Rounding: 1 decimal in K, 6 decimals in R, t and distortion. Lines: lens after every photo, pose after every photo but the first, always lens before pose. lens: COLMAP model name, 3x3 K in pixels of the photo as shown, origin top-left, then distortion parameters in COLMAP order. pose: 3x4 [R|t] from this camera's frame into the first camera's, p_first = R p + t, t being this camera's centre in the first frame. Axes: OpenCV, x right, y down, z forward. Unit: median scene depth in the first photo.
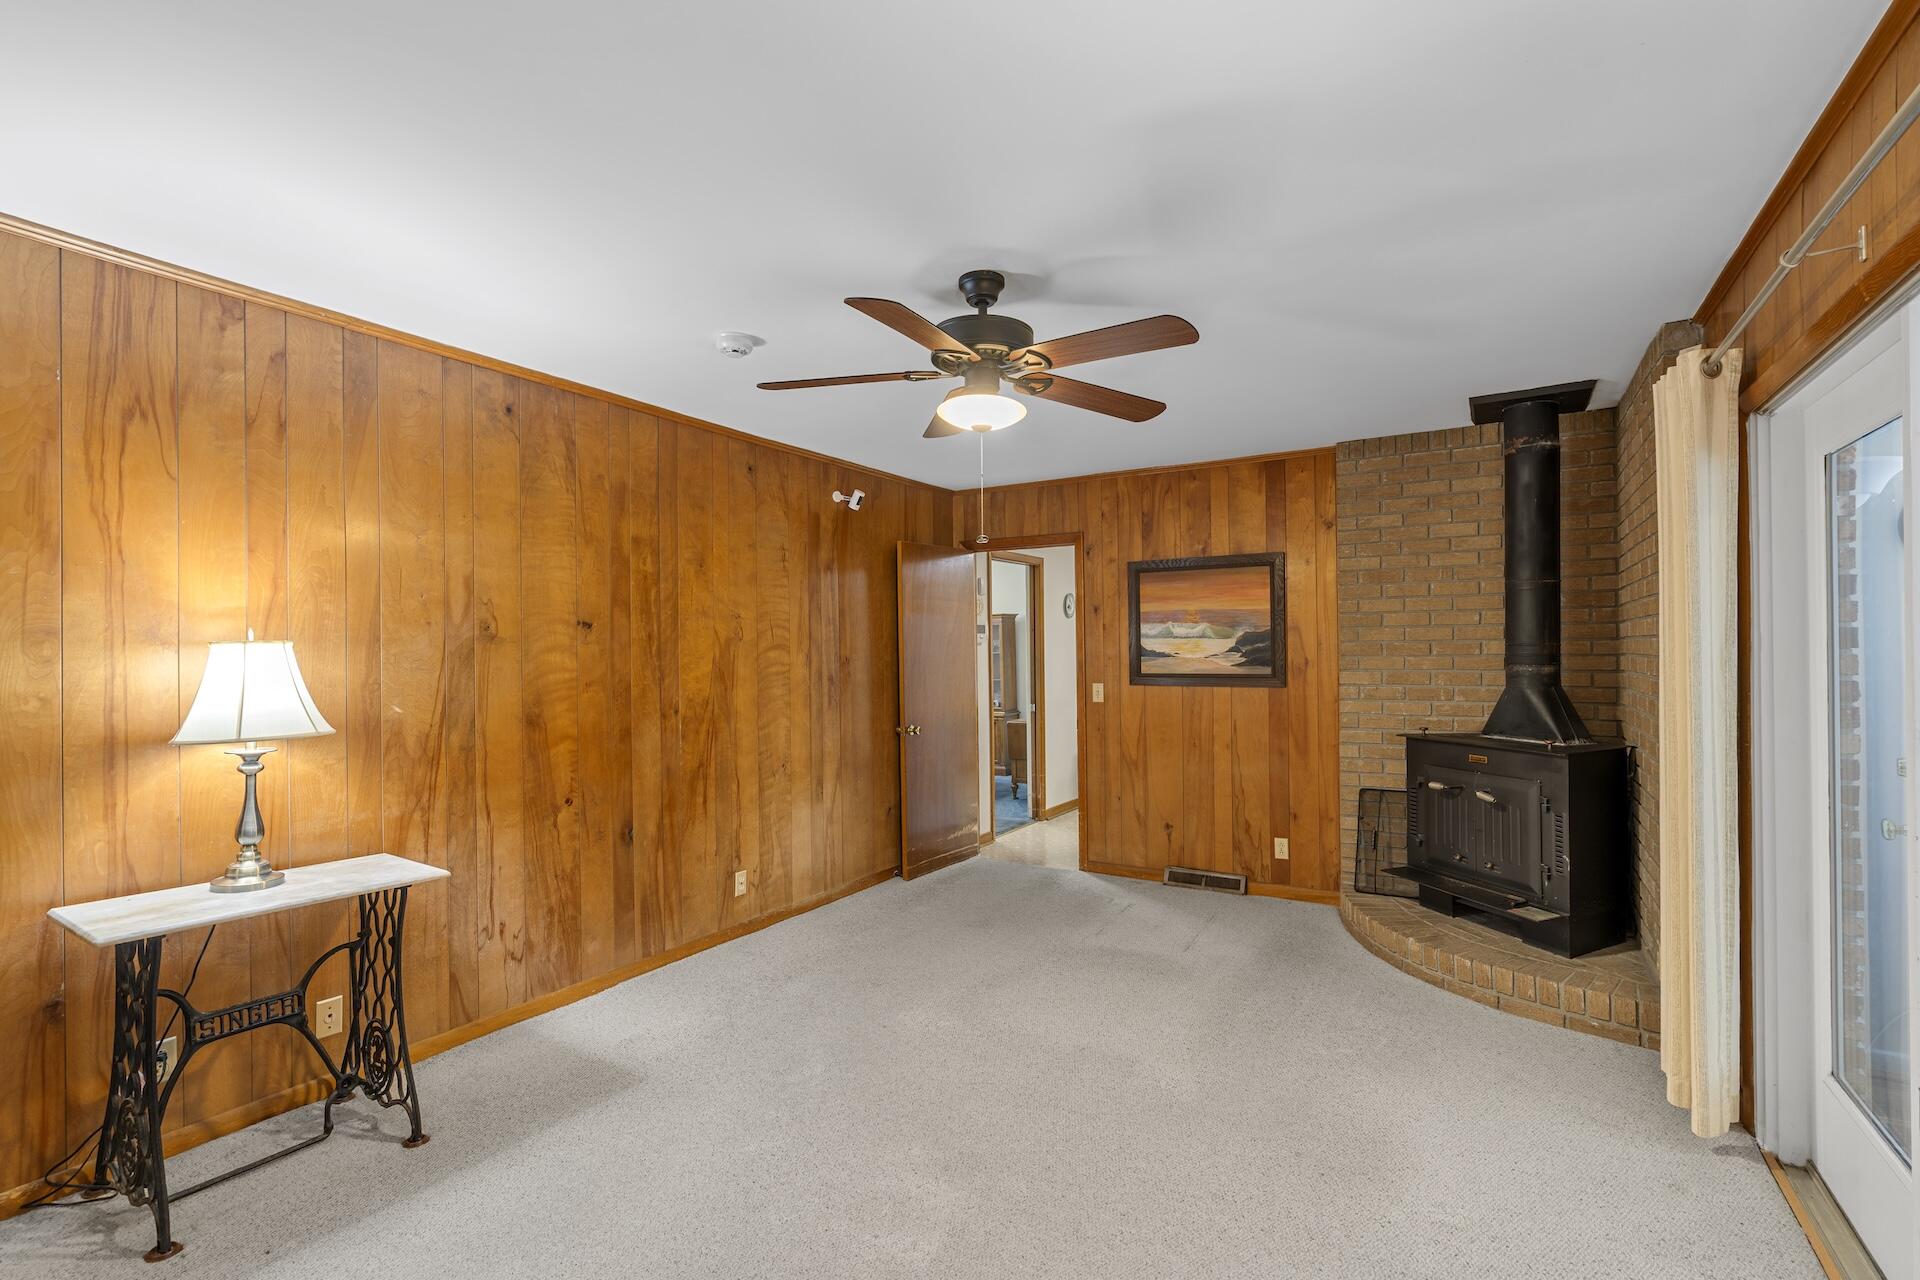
lens RADIAL K [[878.4, 0, 969.0], [0, 878.4, 650.2], [0, 0, 1]] dist [-0.010187, 0.002998]
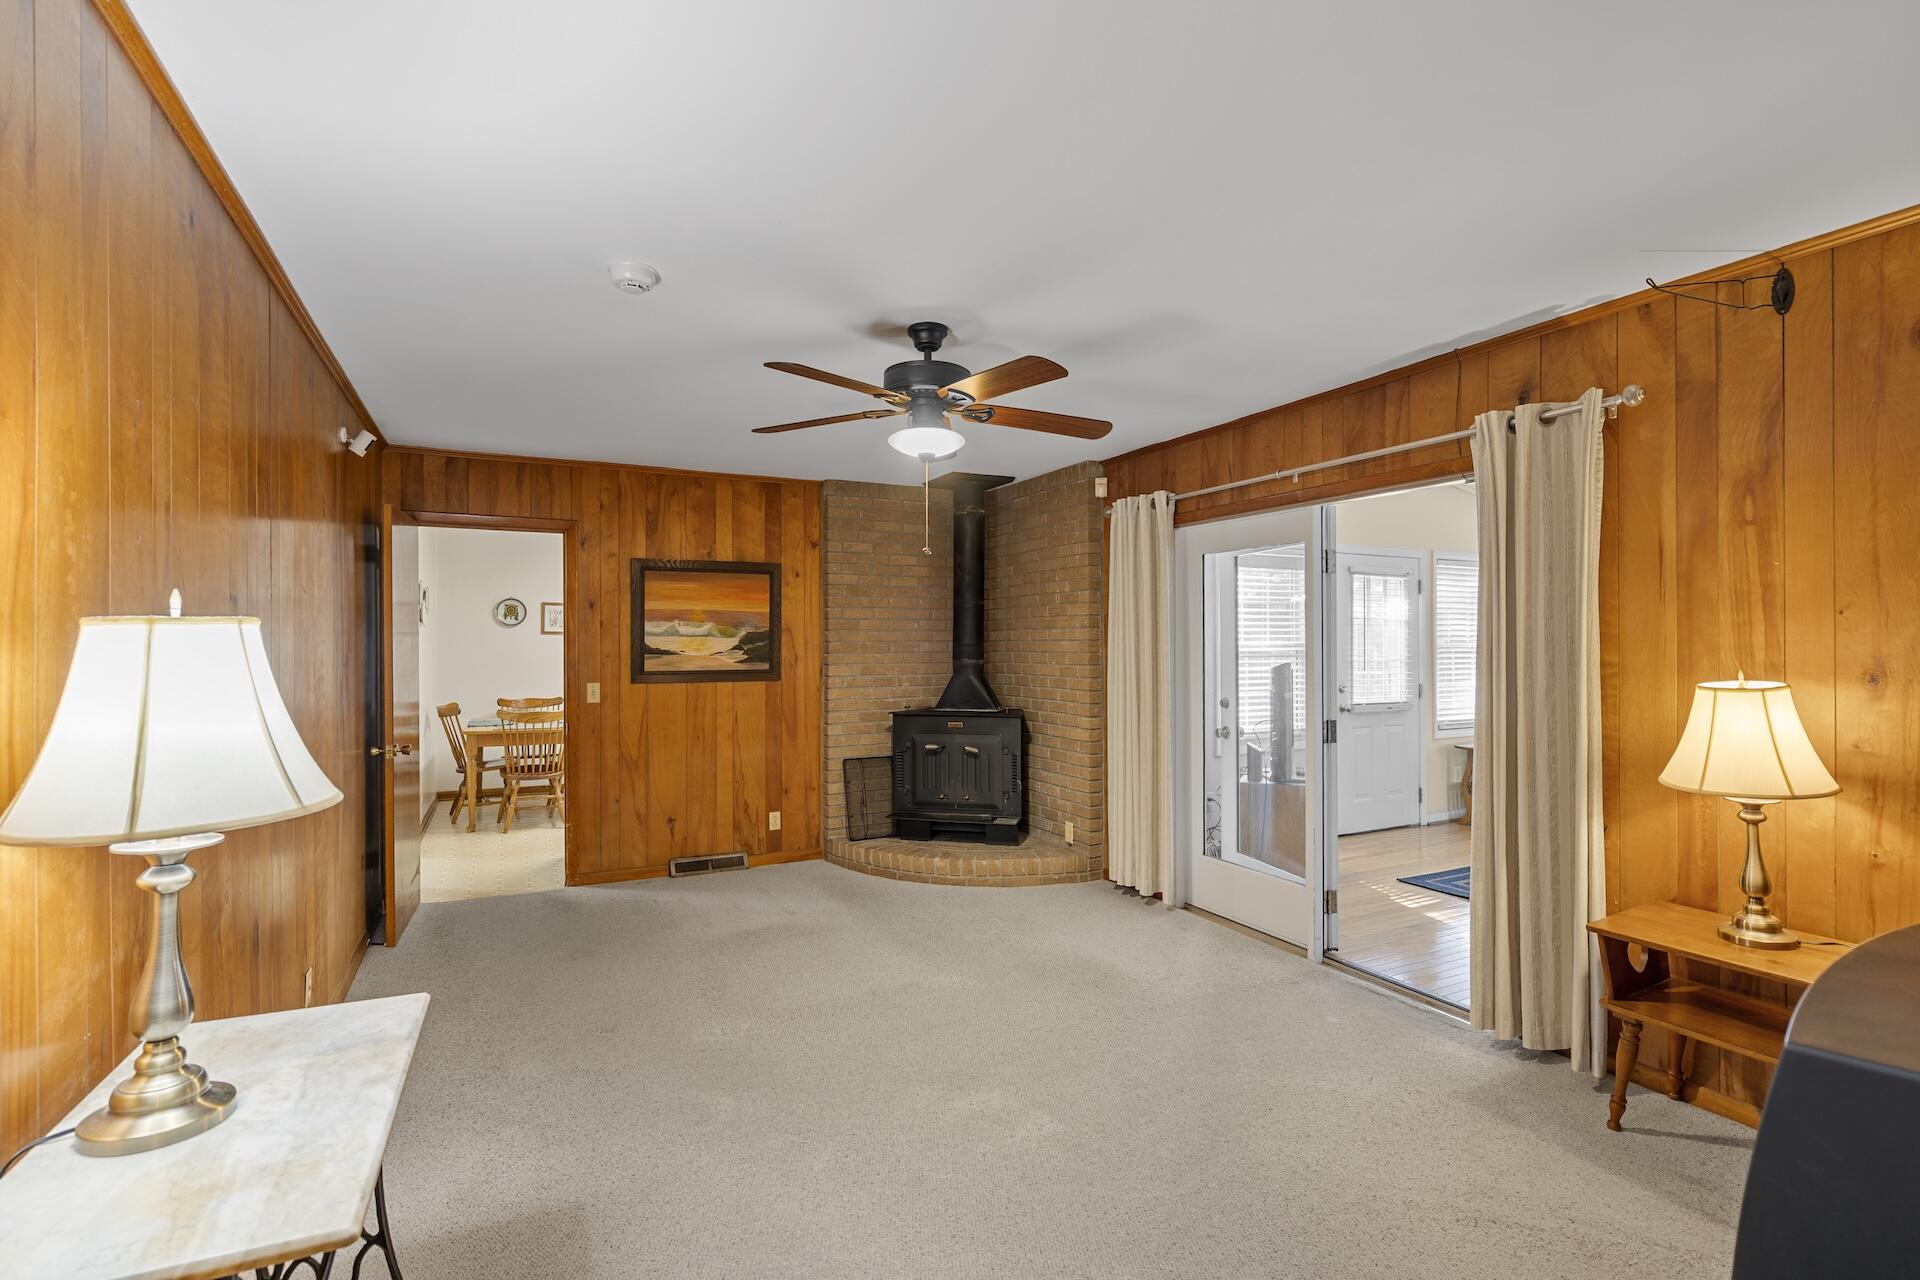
lens RADIAL K [[878.4, 0, 967.8], [0, 878.4, 642.3], [0, 0, 1]] dist [-0.010187, 0.002998]
pose [[0.522476, 0.009627, 0.852600, -0.485265], [-0.000962, 0.999942, -0.010702, 0.004076], [-0.852654, 0.004771, 0.522455, 0.178211]]
